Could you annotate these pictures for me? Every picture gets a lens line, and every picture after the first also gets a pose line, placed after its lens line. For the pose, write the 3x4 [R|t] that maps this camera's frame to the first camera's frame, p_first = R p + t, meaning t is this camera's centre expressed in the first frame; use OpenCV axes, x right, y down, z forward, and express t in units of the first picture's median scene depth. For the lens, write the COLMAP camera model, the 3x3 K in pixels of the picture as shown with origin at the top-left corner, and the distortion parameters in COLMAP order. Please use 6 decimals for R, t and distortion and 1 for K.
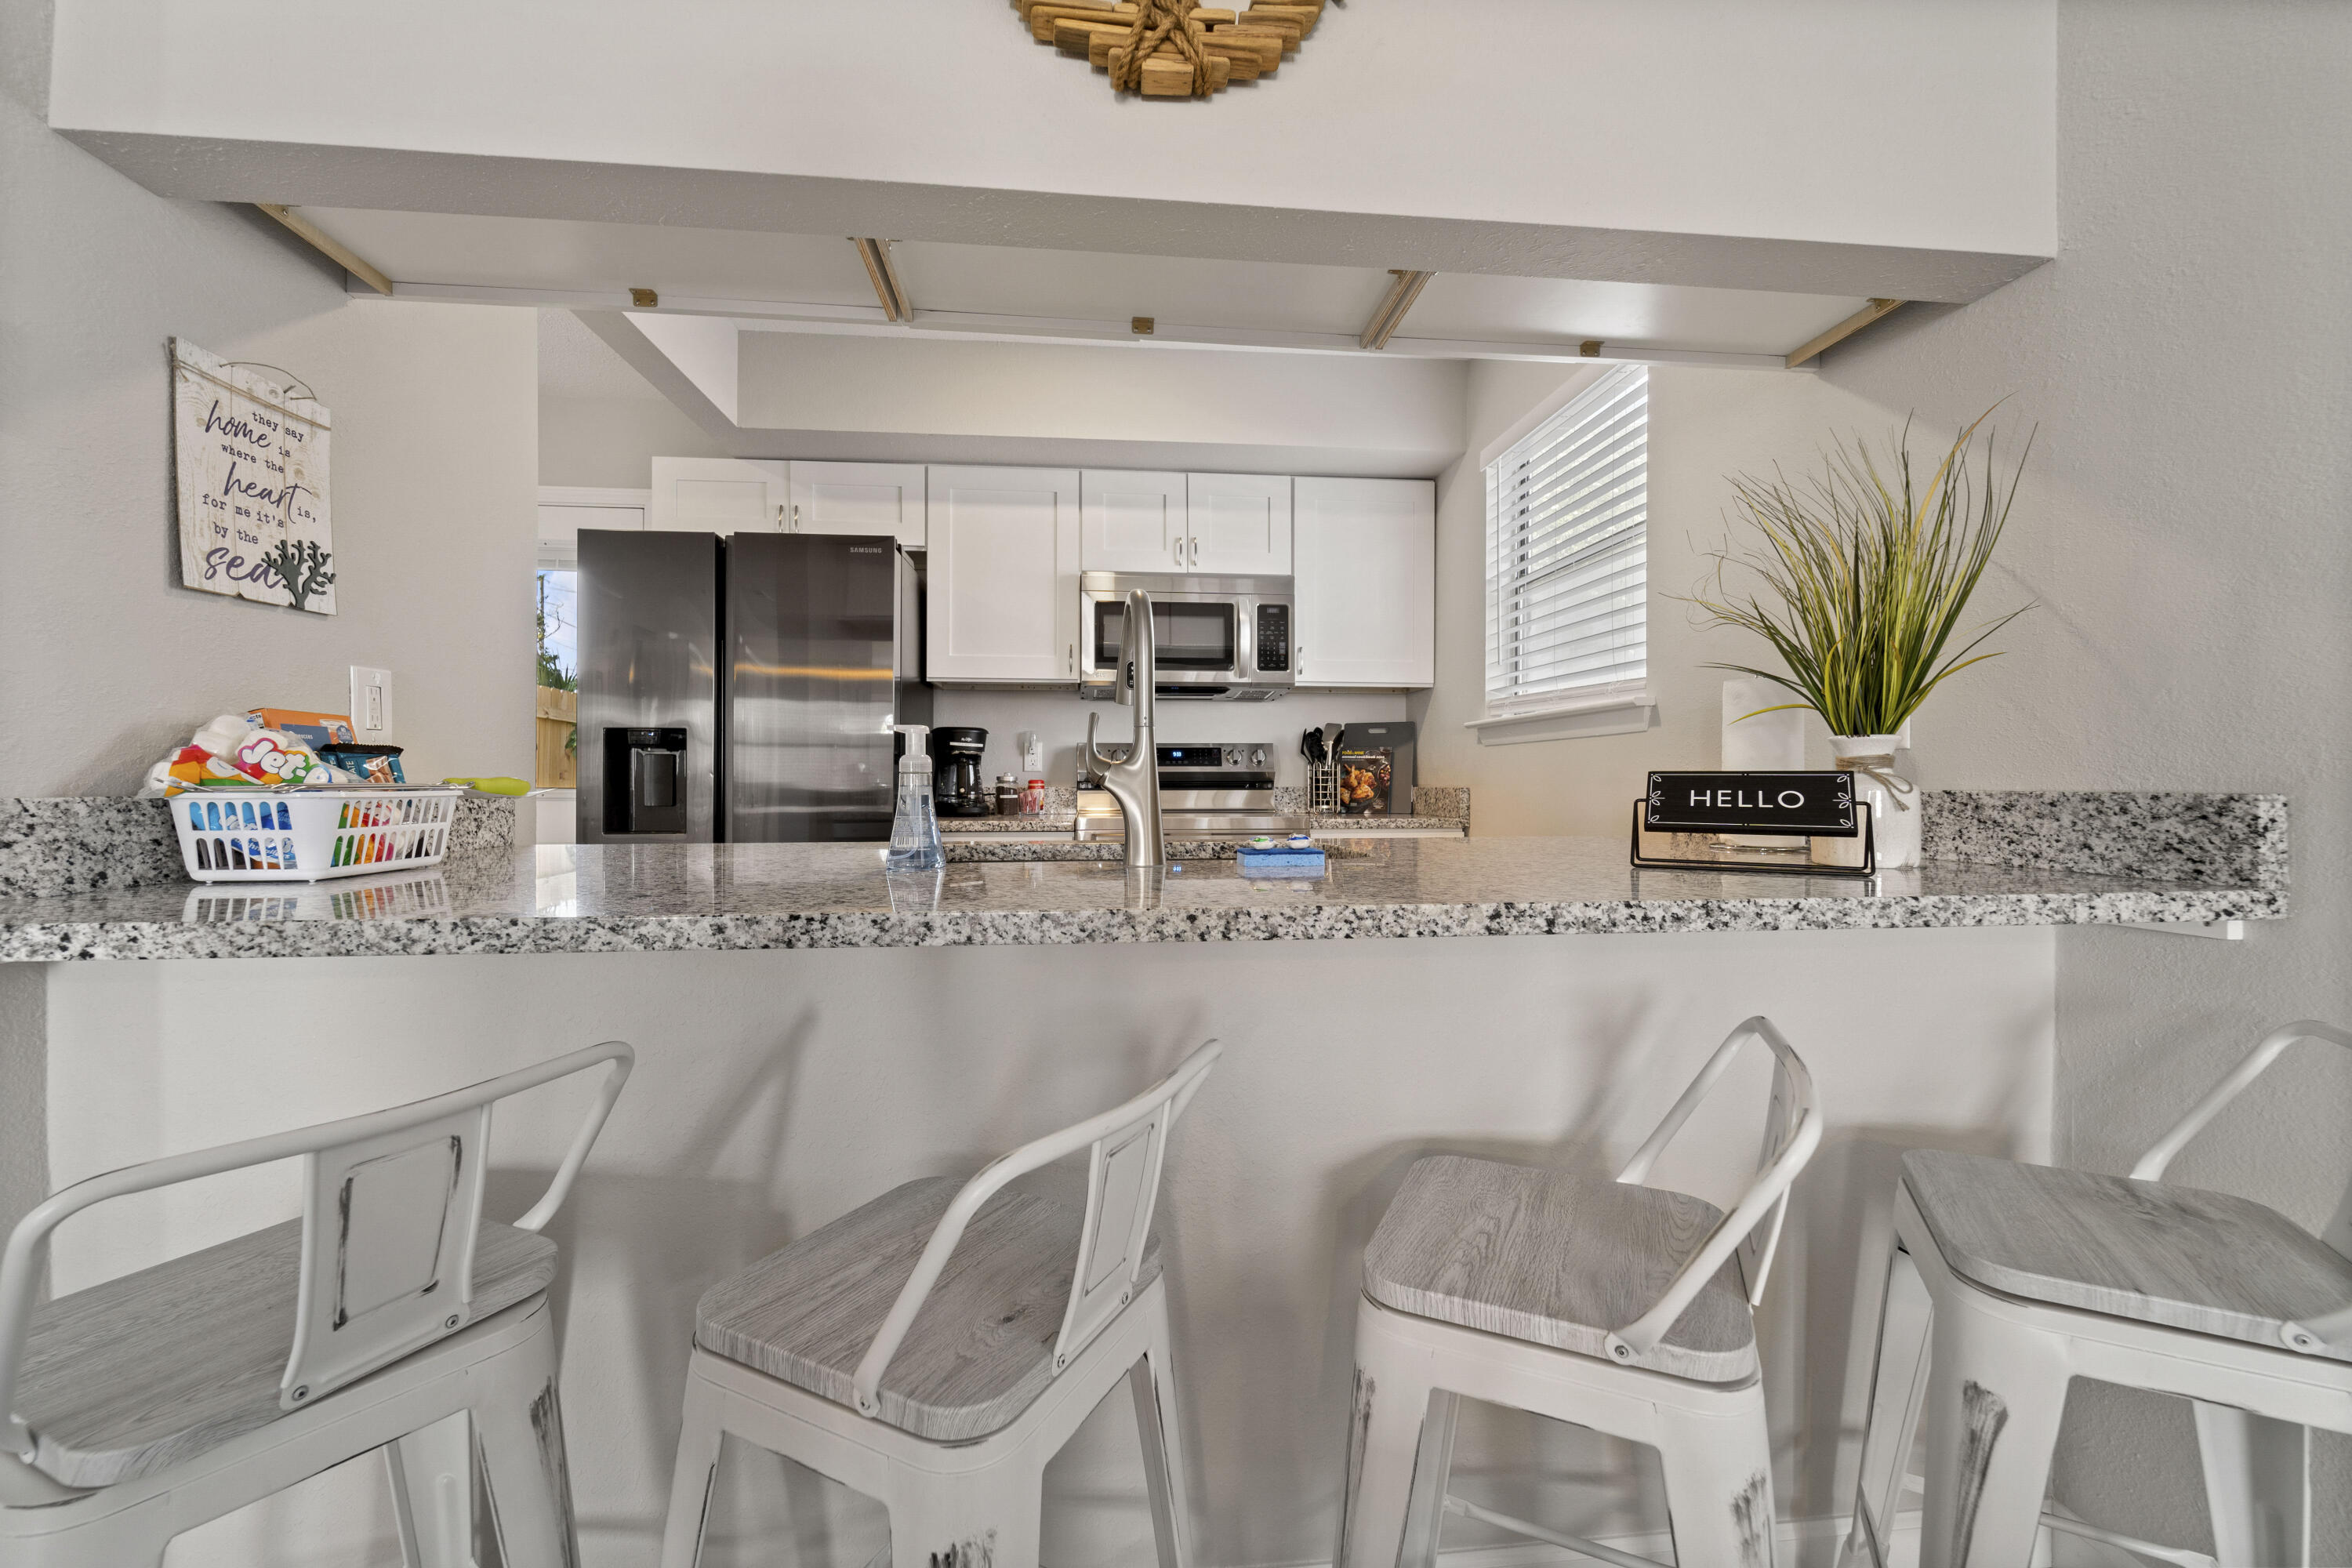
lens RADIAL K [[959.3, 0, 1176.2], [0, 959.3, 778.7], [0, 0, 1]] dist [-0.004574, -0.001950]
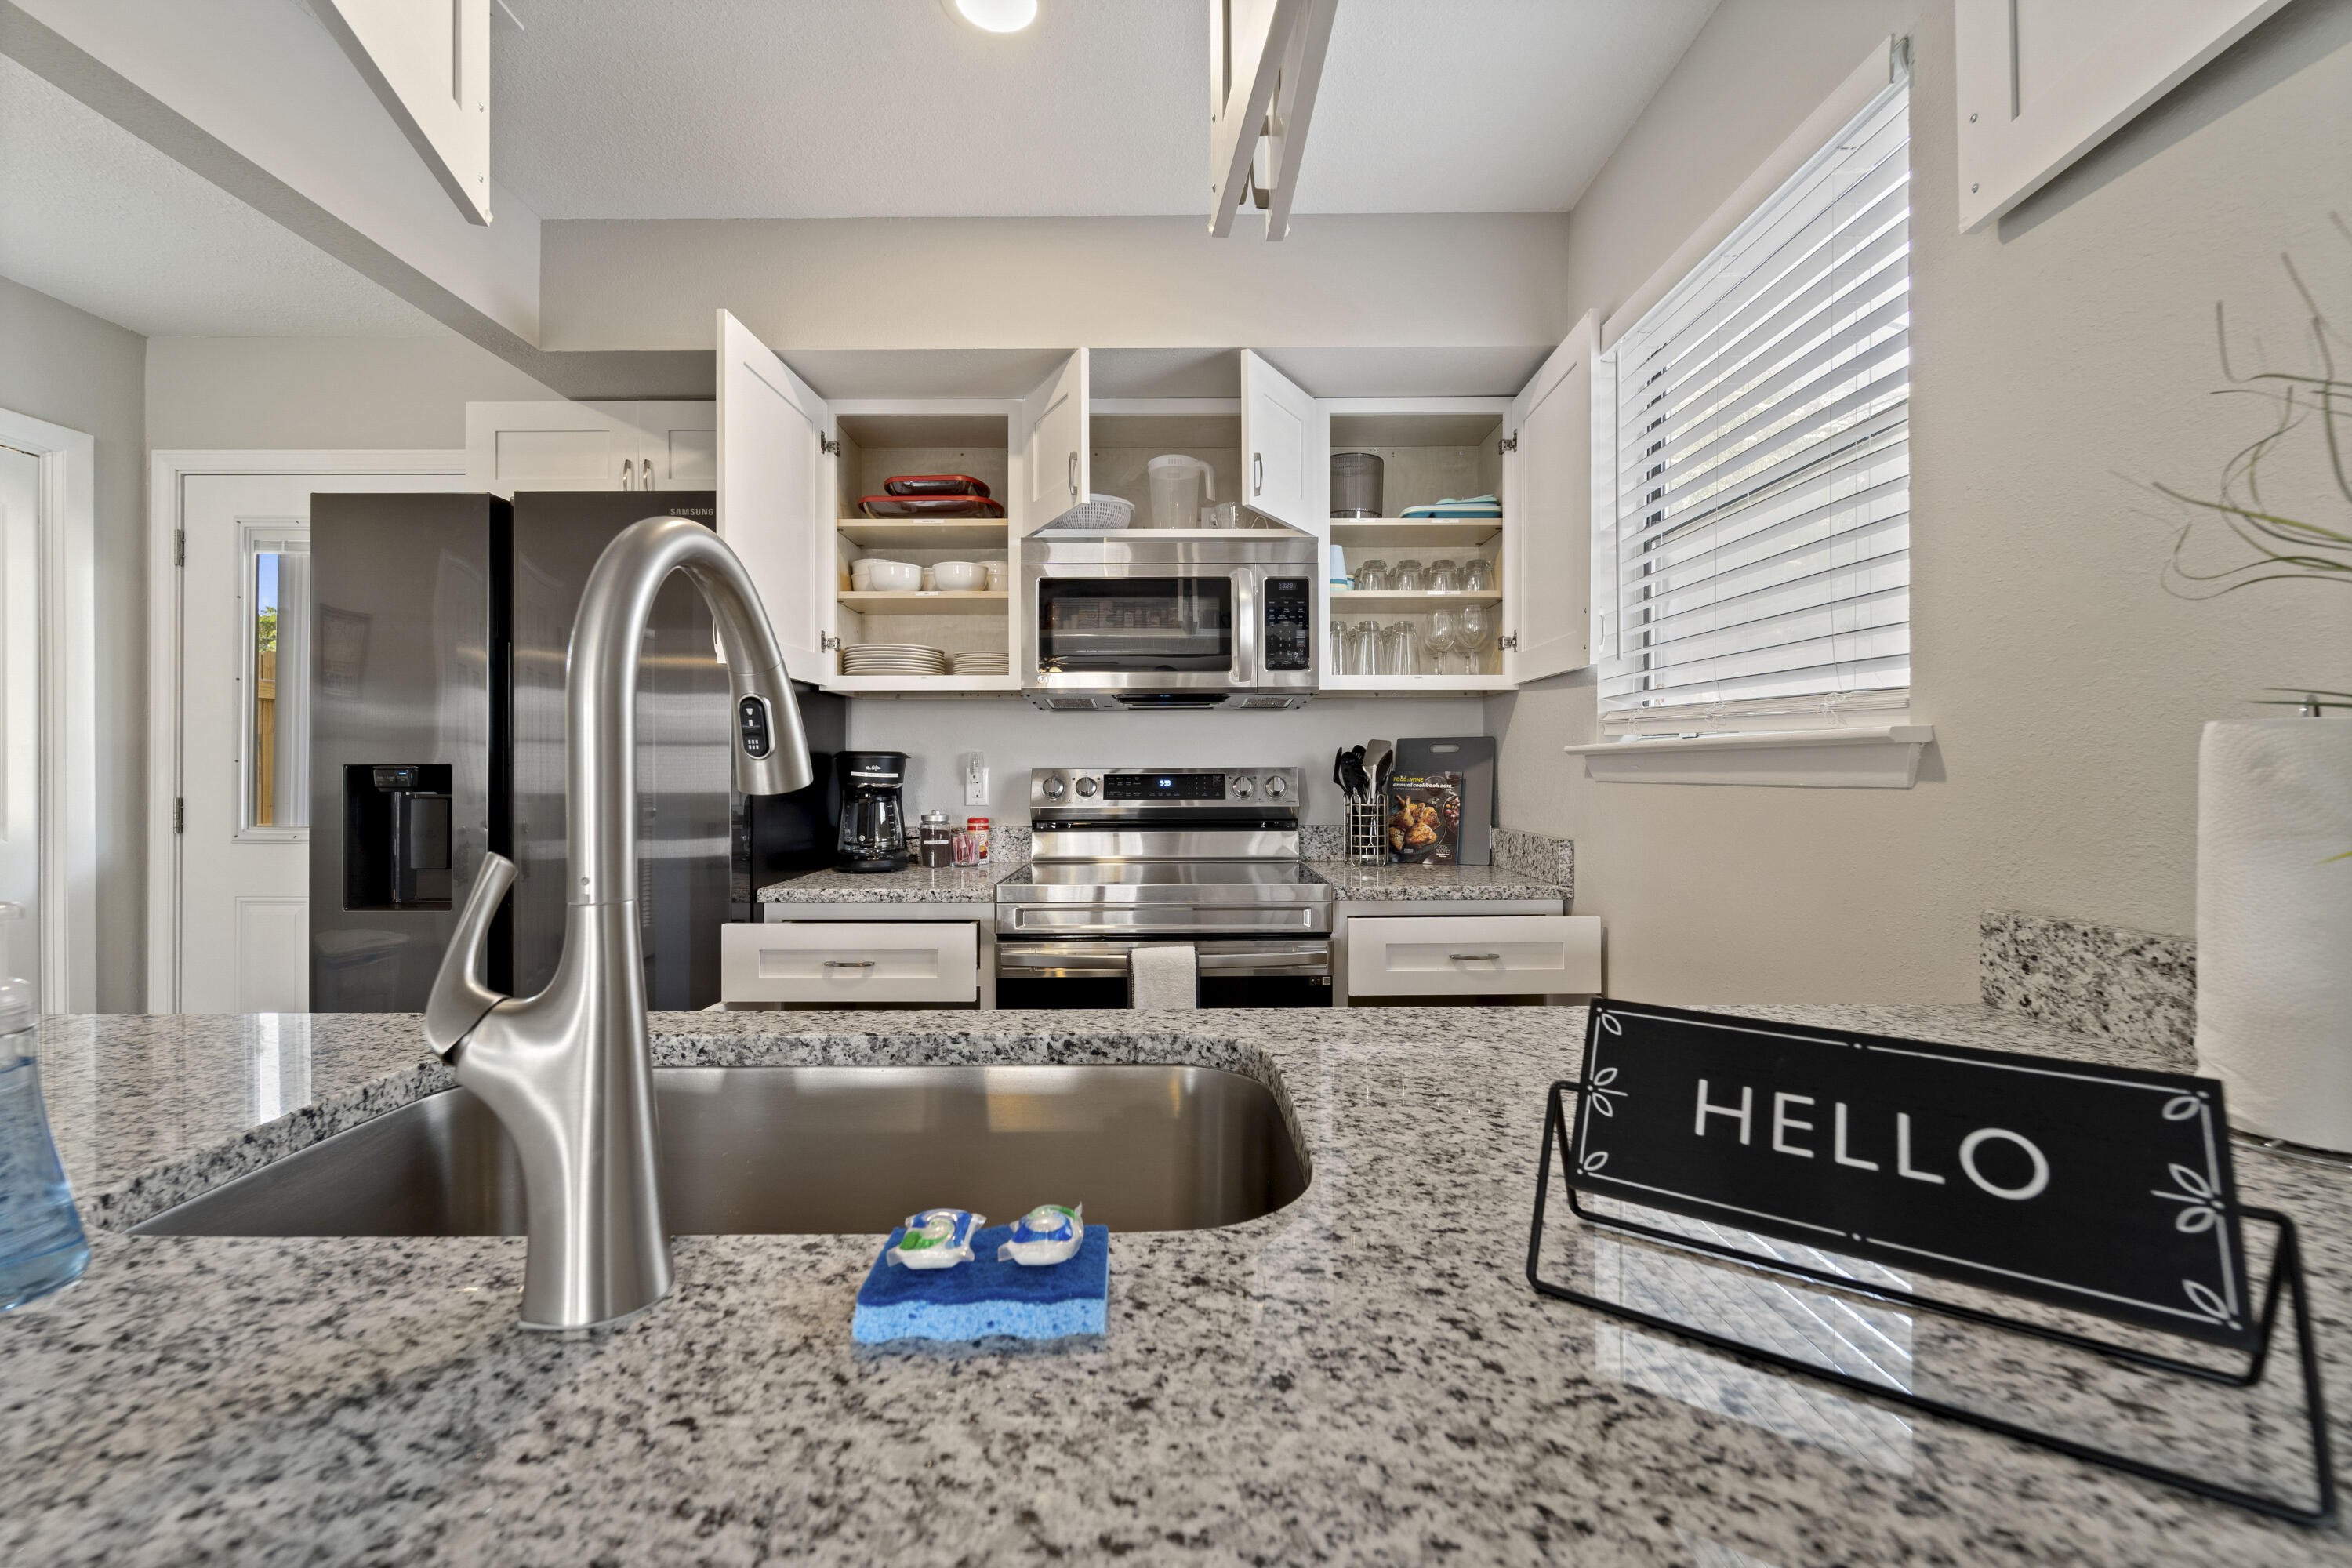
lens RADIAL K [[959.3, 0, 1174.9], [0, 959.3, 762.9], [0, 0, 1]] dist [-0.004574, -0.001950]
pose [[0.995555, -0.003273, -0.094128, 0.092358], [0.002916, 0.999988, -0.003936, -0.044941], [0.094140, 0.003644, 0.995552, 0.307367]]
